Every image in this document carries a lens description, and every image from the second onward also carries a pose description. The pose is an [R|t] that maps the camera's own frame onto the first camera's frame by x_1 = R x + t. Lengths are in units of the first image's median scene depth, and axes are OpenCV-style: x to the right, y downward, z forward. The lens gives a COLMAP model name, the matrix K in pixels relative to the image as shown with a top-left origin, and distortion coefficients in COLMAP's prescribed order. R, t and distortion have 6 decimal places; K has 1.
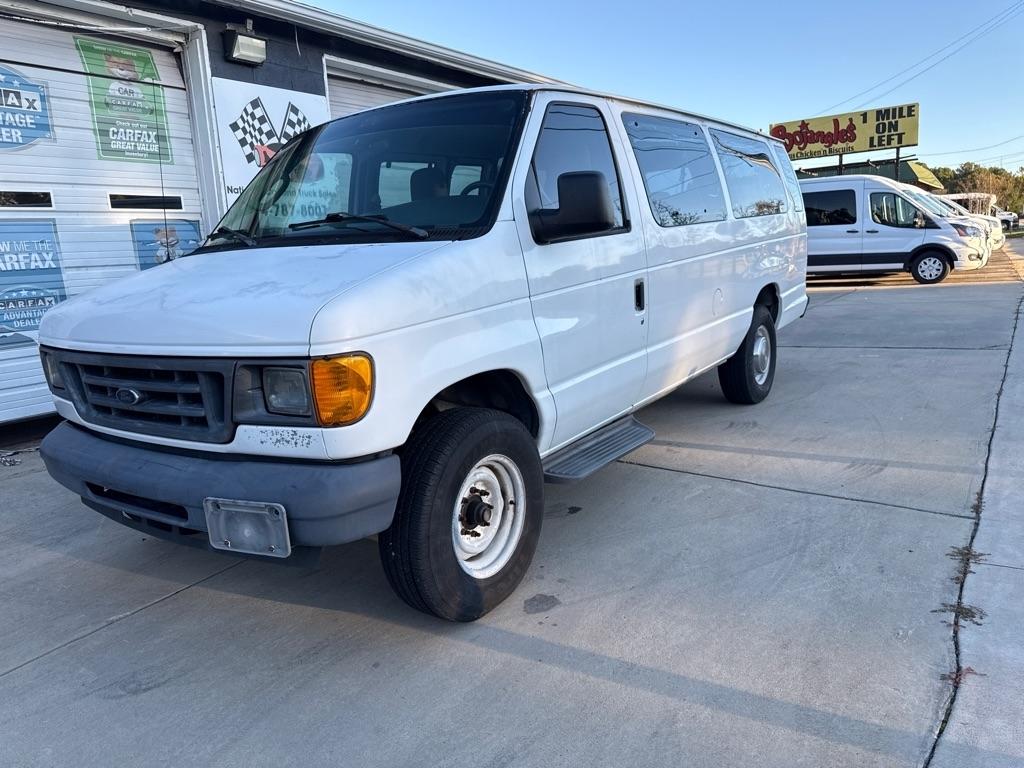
lens RADIAL K [[726.7, 0, 516.8], [0, 726.7, 385.4], [0, 0, 1]] dist [0.014457, -0.014156]
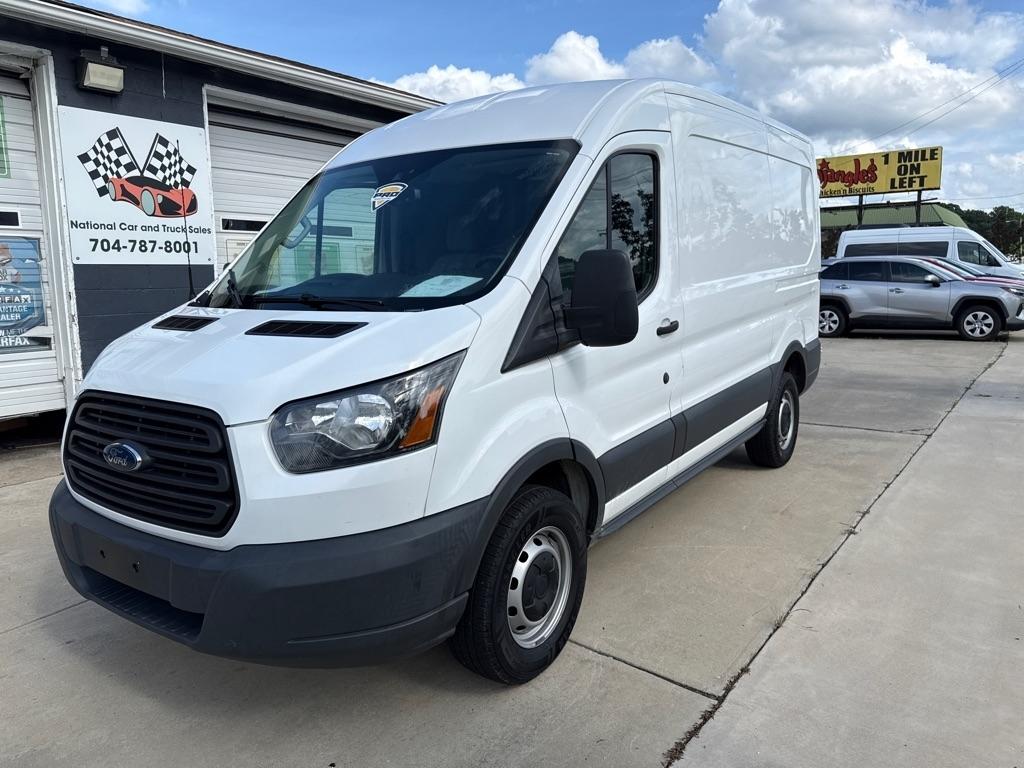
lens RADIAL K [[726.7, 0, 517.3], [0, 726.7, 378.8], [0, 0, 1]] dist [0.014457, -0.014156]
pose [[0.998247, 0.050857, -0.030272, 0.207129], [-0.051967, 0.997960, -0.037074, -0.064678], [0.028325, 0.038582, 0.998854, 0.088547]]
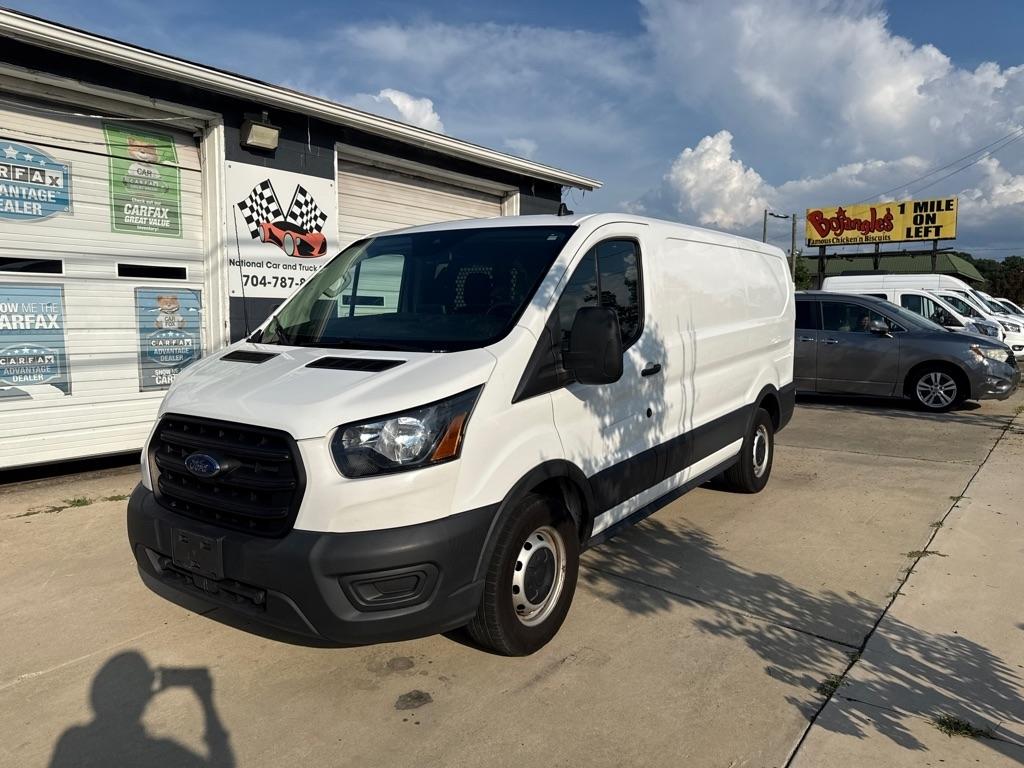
lens RADIAL K [[726.7, 0, 519.5], [0, 726.7, 384.8], [0, 0, 1]] dist [0.014457, -0.014156]
pose [[0.996518, 0.071863, -0.042290, 0.084113], [-0.075093, 0.993921, -0.080511, -0.034195], [0.036247, 0.083407, 0.995856, -0.036372]]
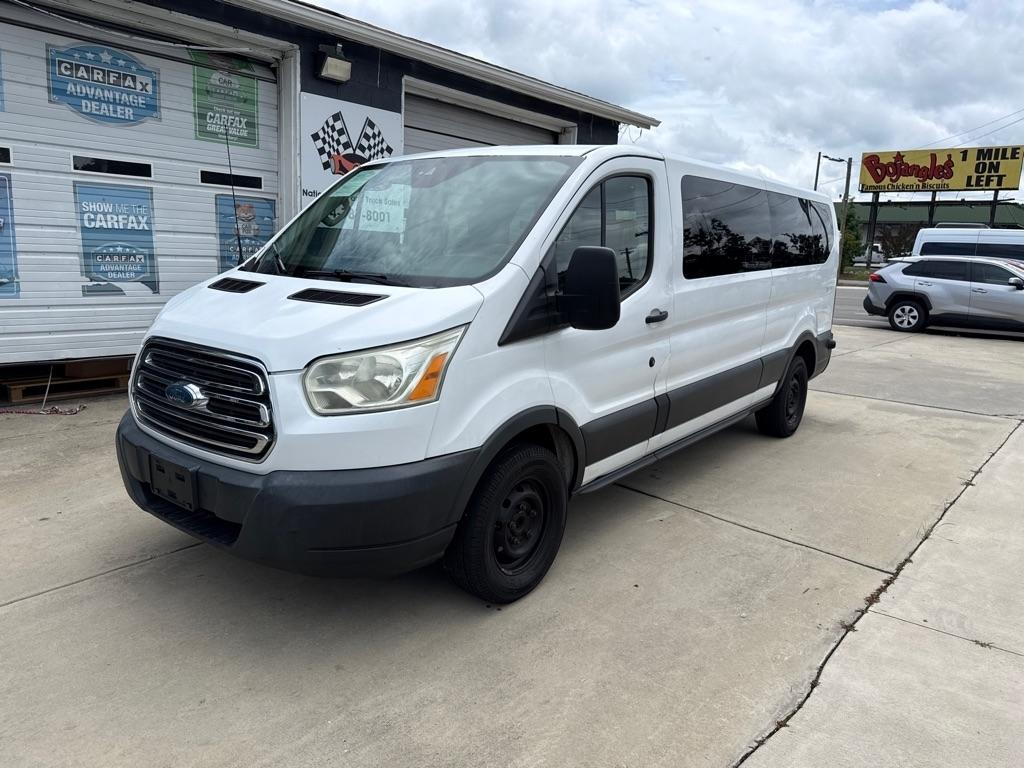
lens RADIAL K [[726.7, 0, 518.0], [0, 726.7, 383.5], [0, 0, 1]] dist [0.014457, -0.014156]
pose [[0.989428, 0.120859, -0.080163, 0.054198], [-0.120697, 0.992666, 0.006892, -0.024041], [0.080408, 0.002856, 0.996758, -0.085964]]
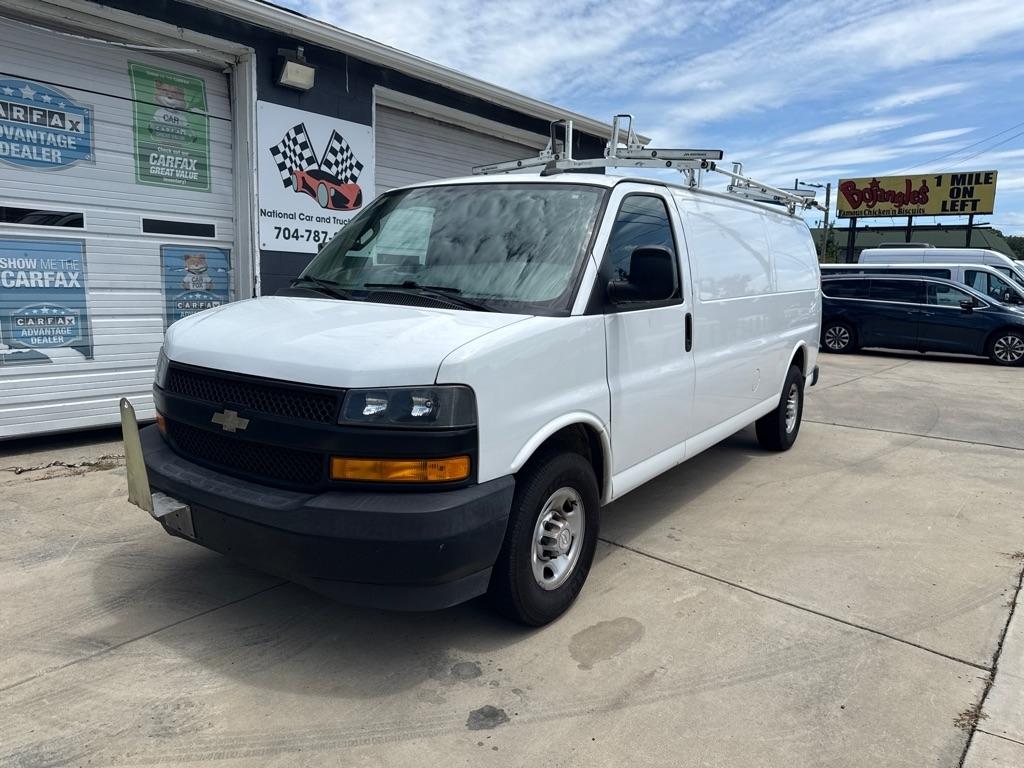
lens RADIAL K [[726.7, 0, 519.6], [0, 726.7, 390.2], [0, 0, 1]] dist [0.014457, -0.014156]
pose [[0.993015, 0.103339, -0.056948, 0.035091], [-0.104944, 0.994140, -0.025949, -0.037767], [0.053933, 0.031744, 0.998040, 0.032839]]
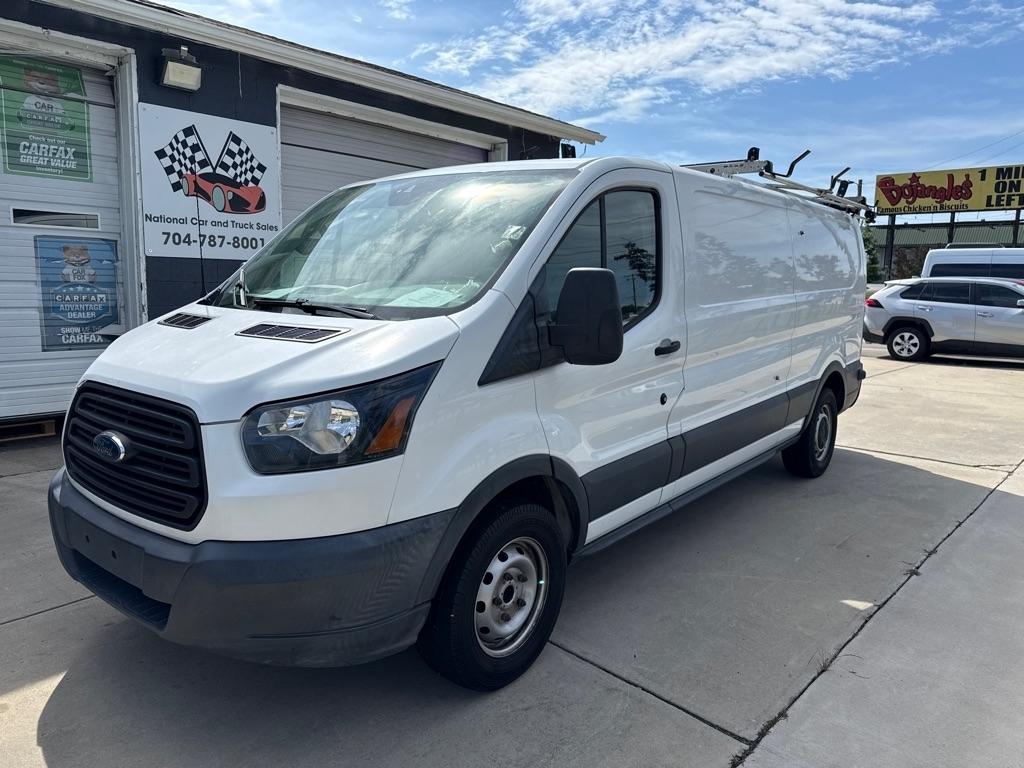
lens RADIAL K [[726.7, 0, 513.8], [0, 726.7, 387.2], [0, 0, 1]] dist [0.014457, -0.014156]
pose [[0.987315, 0.102394, -0.121345, 0.220704], [-0.106349, 0.993974, -0.026563, -0.069491], [0.117894, 0.039131, 0.992255, 0.104272]]
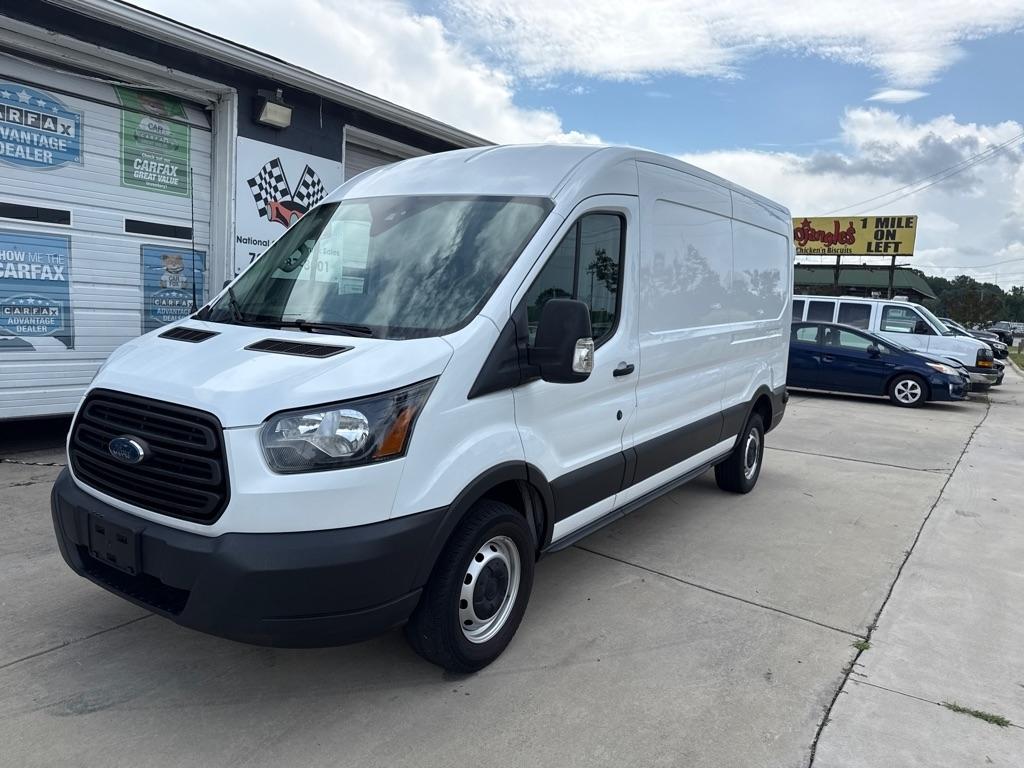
lens RADIAL K [[726.7, 0, 517.3], [0, 726.7, 389.6], [0, 0, 1]] dist [0.014457, -0.014156]
pose [[0.992571, 0.120961, 0.013096, 0.022940], [-0.119788, 0.990406, -0.068892, -0.025388], [-0.021304, 0.066811, 0.997538, -0.057150]]
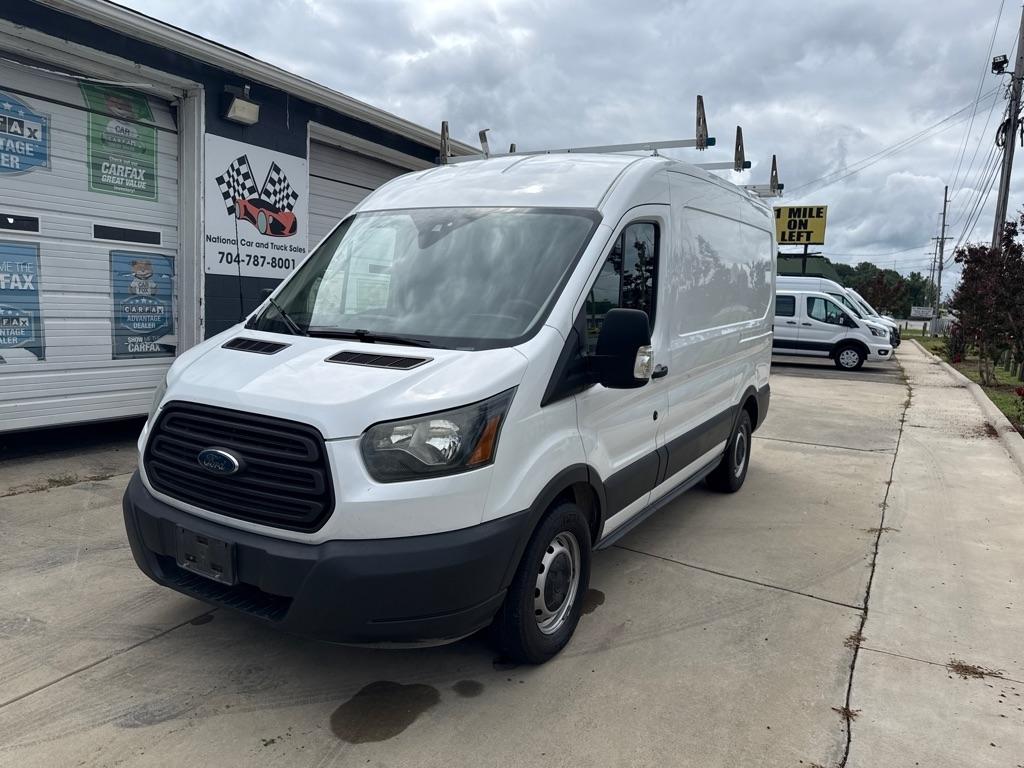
lens RADIAL K [[726.7, 0, 507.3], [0, 726.7, 387.9], [0, 0, 1]] dist [0.014457, -0.014156]
pose [[0.989795, 0.097208, 0.104197, -0.055937], [-0.090507, 0.993624, -0.067227, -0.023066], [-0.110068, 0.057110, 0.992282, -0.072536]]
